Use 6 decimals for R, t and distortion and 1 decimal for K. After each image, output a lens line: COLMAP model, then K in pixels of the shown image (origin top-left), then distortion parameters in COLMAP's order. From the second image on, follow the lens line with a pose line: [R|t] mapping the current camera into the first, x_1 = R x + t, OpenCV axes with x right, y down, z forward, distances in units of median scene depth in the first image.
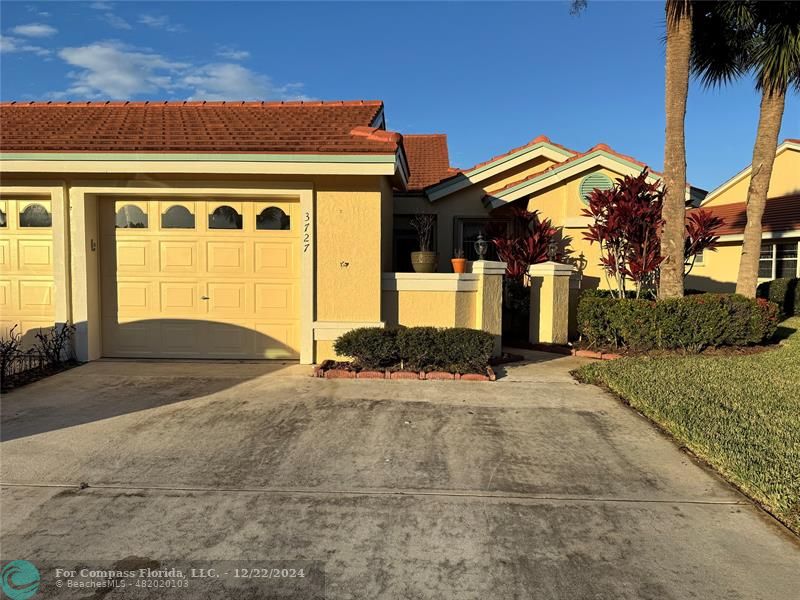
lens RADIAL K [[557.2, 0, 400.0], [0, 557.2, 300.0], [0, 0, 1]] dist [0.147801, -0.224862]
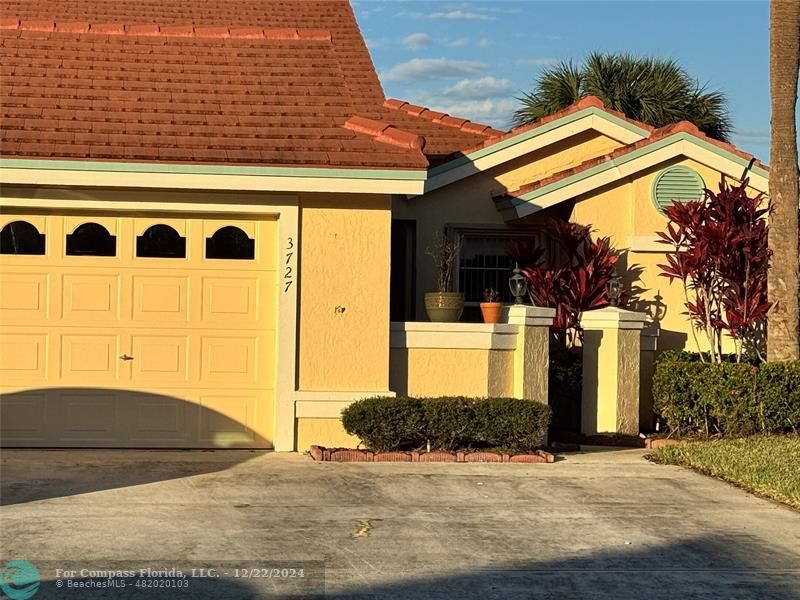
lens RADIAL K [[2102.5, 0, 400.0], [0, 2102.5, 300.0], [0, 0, 1]] dist [0.108193, 1.152138]
pose [[0.982381, 0.009339, 0.186657, -0.452493], [0.002033, 0.998158, -0.060642, 0.074392], [-0.186879, 0.059953, 0.980552, -1.415158]]
